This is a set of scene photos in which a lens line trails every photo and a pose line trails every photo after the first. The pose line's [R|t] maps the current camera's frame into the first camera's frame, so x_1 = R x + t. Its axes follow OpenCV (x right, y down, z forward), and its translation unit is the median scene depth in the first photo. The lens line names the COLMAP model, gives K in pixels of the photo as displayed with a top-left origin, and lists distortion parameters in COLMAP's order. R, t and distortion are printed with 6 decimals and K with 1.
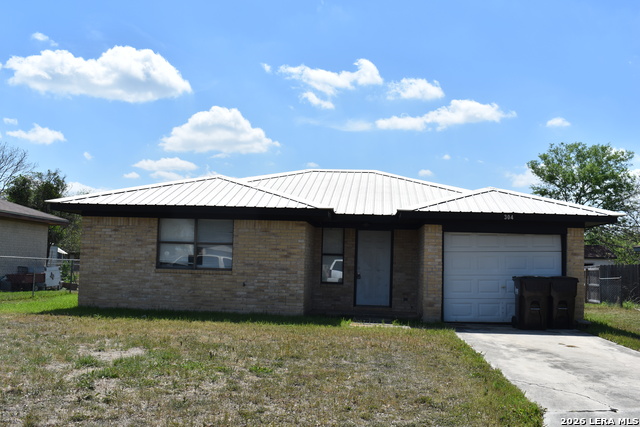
lens RADIAL K [[651.9, 0, 320.0], [0, 651.9, 213.5], [0, 0, 1]] dist [-0.007257, 0.008418]
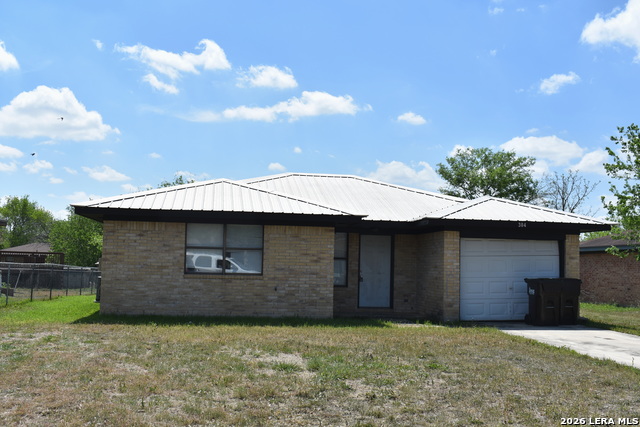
lens RADIAL K [[701.2, 0, 320.0], [0, 701.2, 213.5], [0, 0, 1]] dist [-0.005953, -0.015525]
pose [[0.974297, 0.009838, 0.225050, -0.289971], [-0.011034, 0.999931, 0.004060, -0.013885], [-0.224995, -0.006439, 0.974339, -0.079338]]
